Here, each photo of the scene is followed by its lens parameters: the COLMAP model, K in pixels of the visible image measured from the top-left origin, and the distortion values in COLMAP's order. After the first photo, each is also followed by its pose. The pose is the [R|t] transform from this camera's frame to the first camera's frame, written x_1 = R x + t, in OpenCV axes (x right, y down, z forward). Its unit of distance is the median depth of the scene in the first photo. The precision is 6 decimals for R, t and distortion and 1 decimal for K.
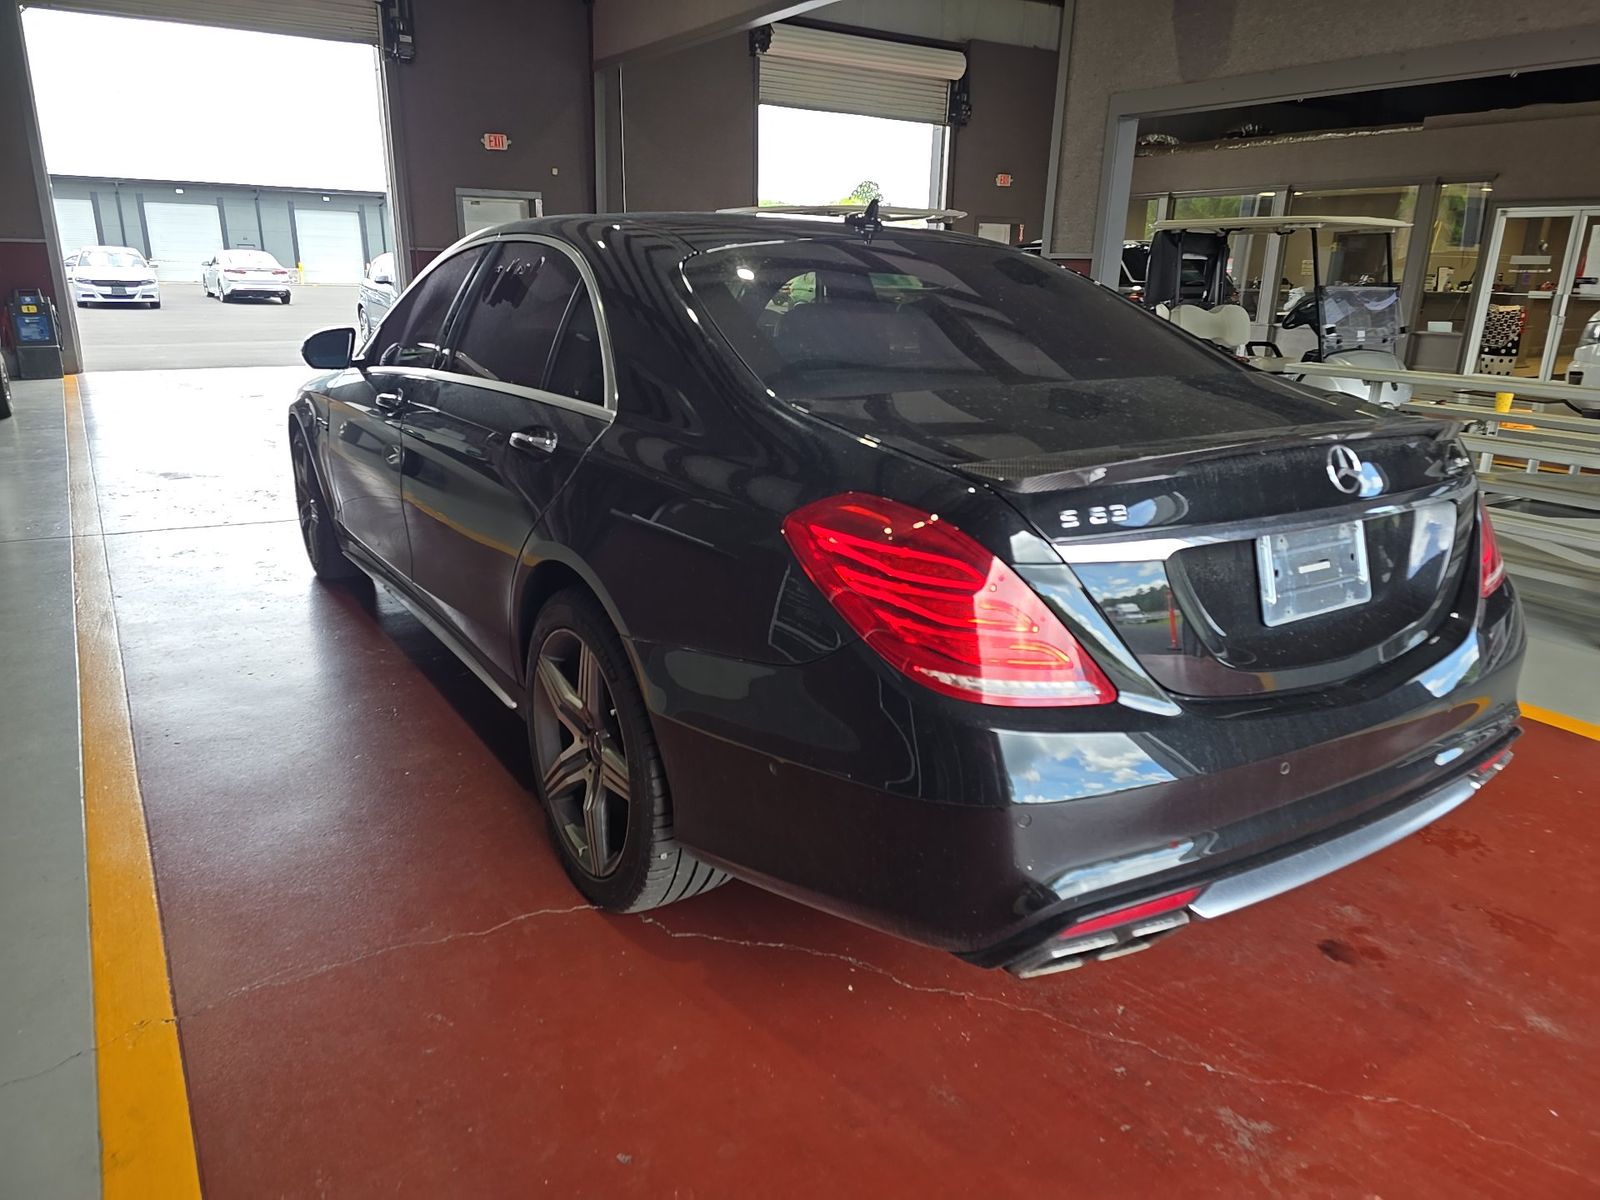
lens RADIAL K [[1085.0, 0, 794.7], [0, 1085.0, 602.7], [0, 0, 1]] dist [0.043723, -0.035206]
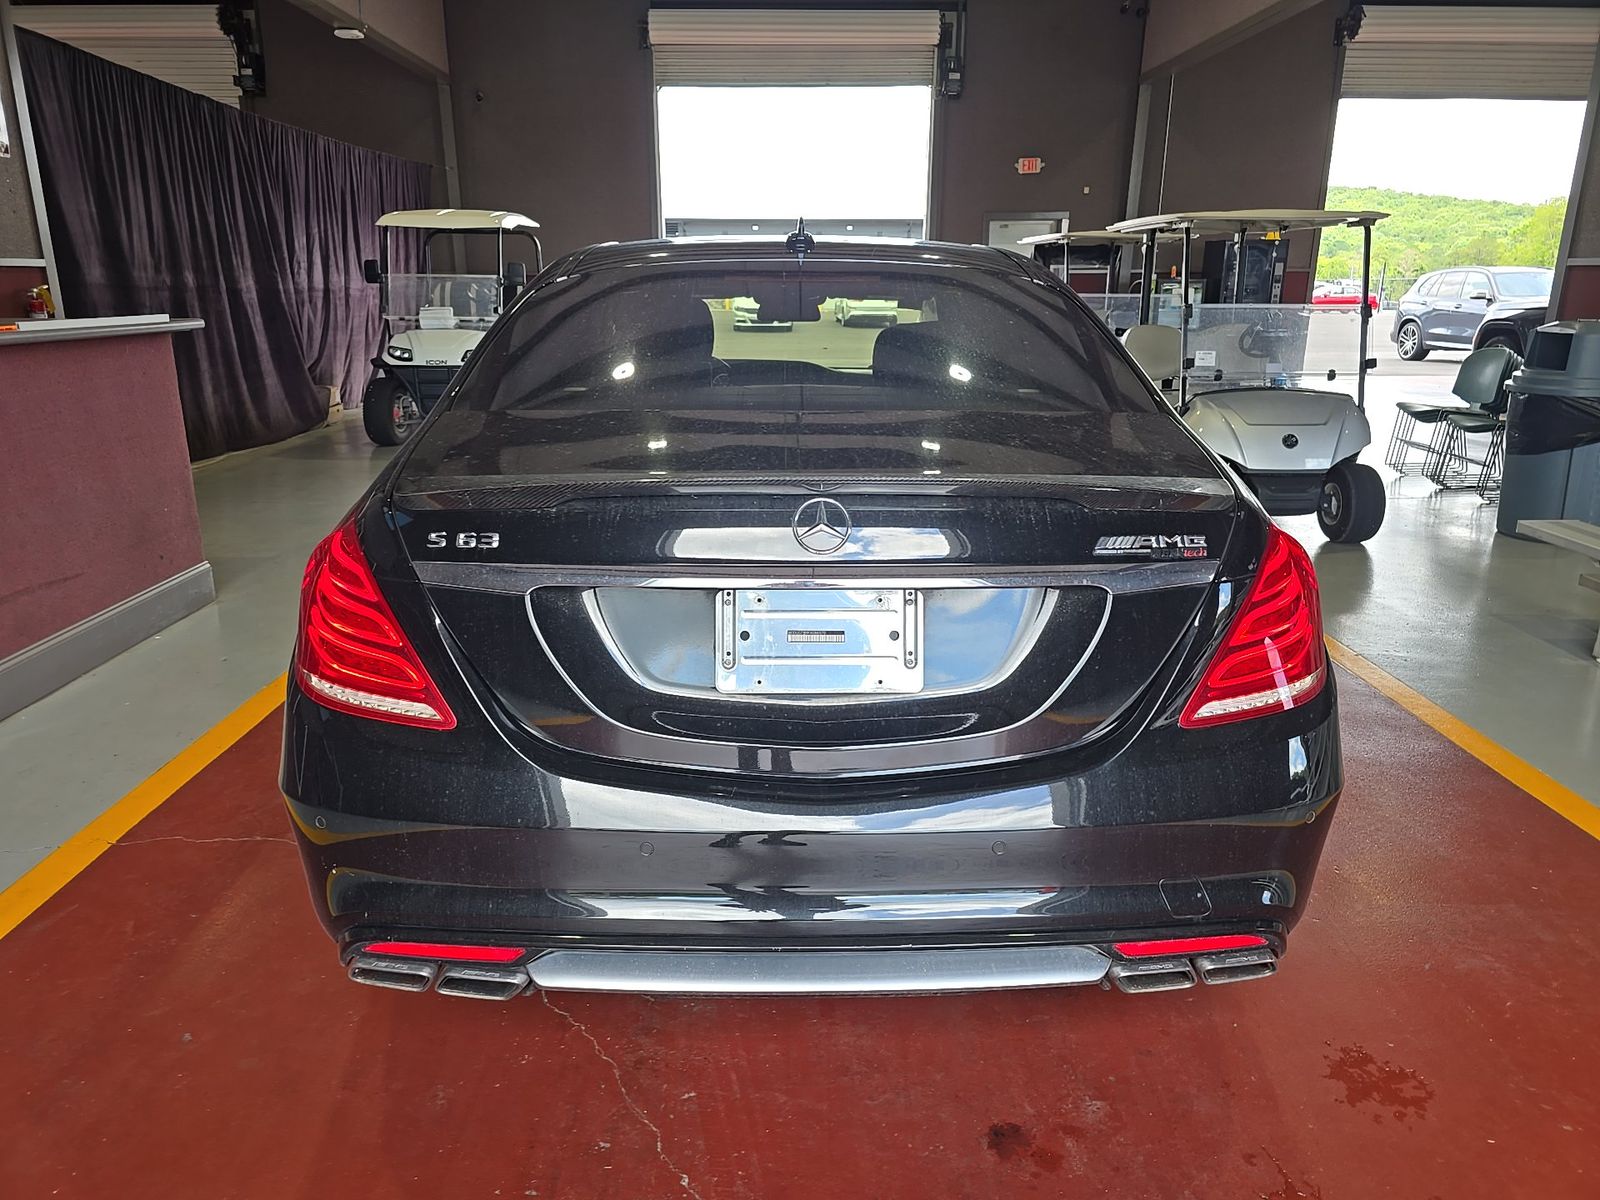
lens RADIAL K [[1085.0, 0, 798.2], [0, 1085.0, 601.6], [0, 0, 1]] dist [0.043723, -0.035206]
pose [[0.844190, 0.135463, -0.518645, 0.136647], [-0.144517, 0.989232, 0.023146, -0.011827], [0.516195, 0.055414, 0.854677, 0.042455]]
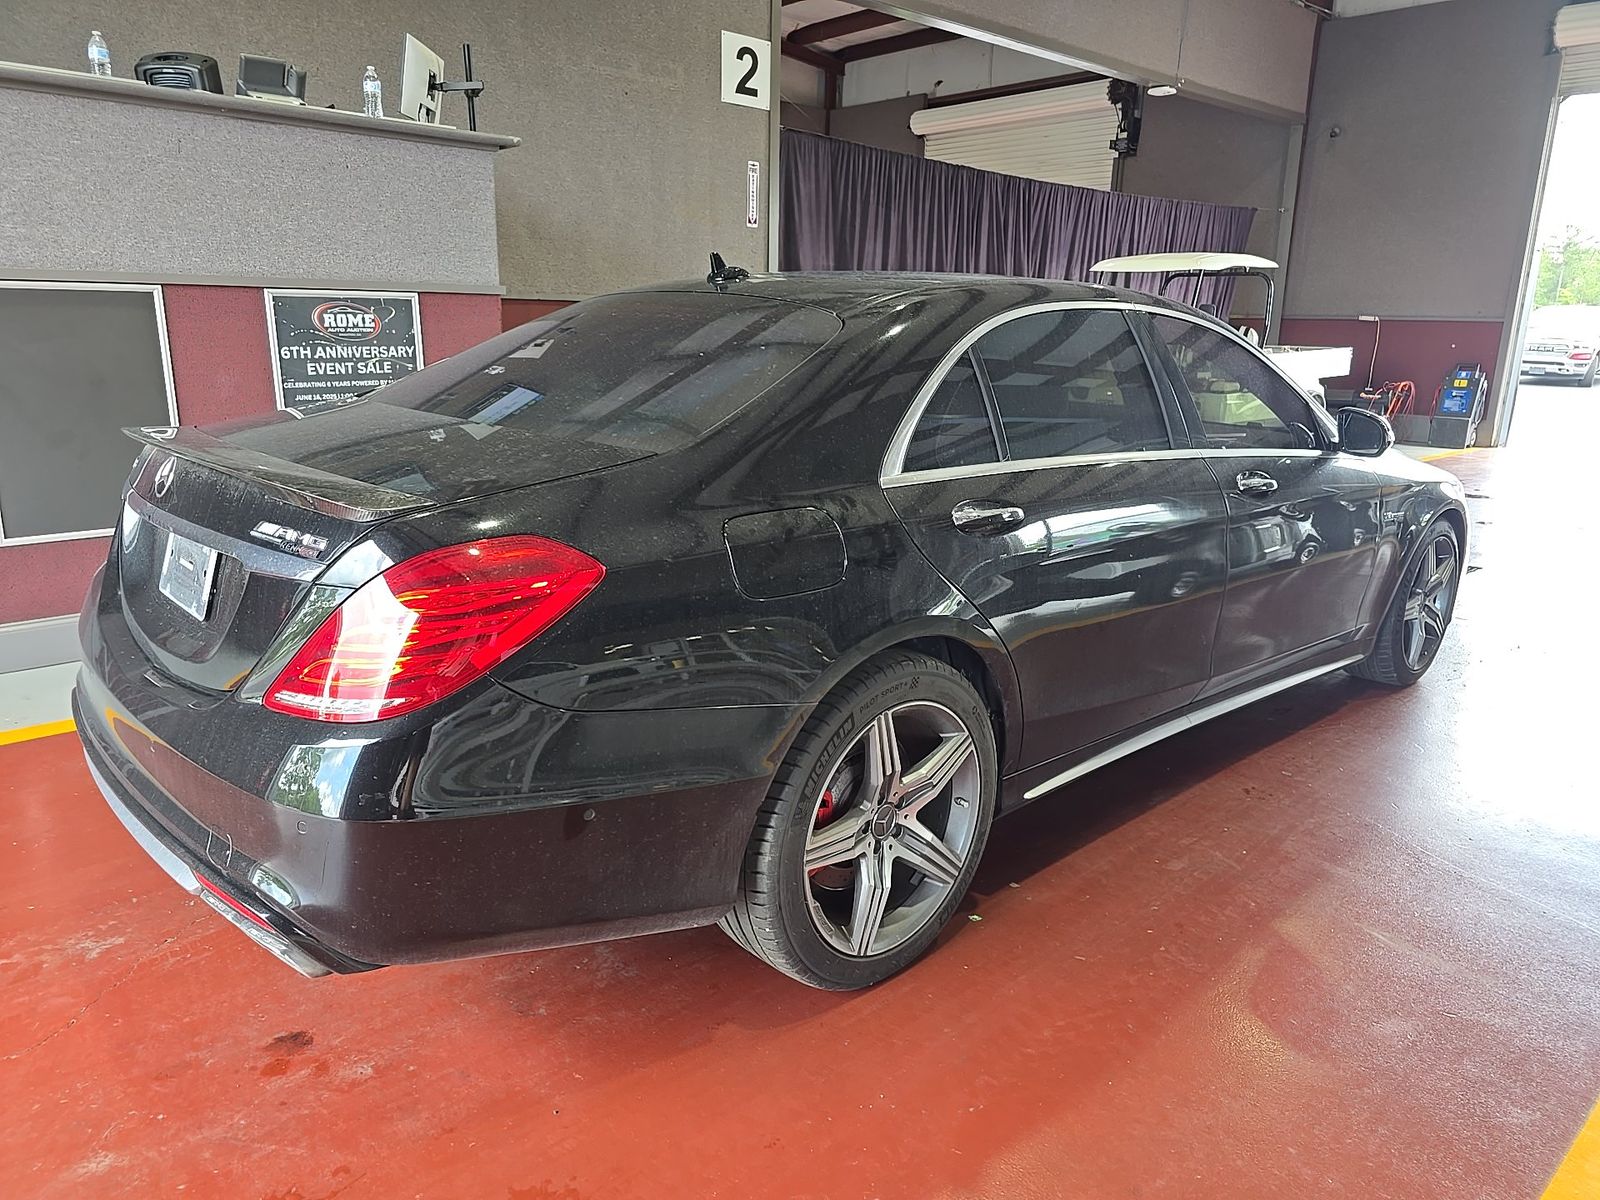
lens RADIAL K [[1085.0, 0, 787.6], [0, 1085.0, 598.5], [0, 0, 1]] dist [0.043723, -0.035206]
pose [[0.151216, 0.236044, -0.959905, 0.253355], [-0.309954, 0.933421, 0.180704, -0.060072], [0.938649, 0.270201, 0.214311, 0.205860]]
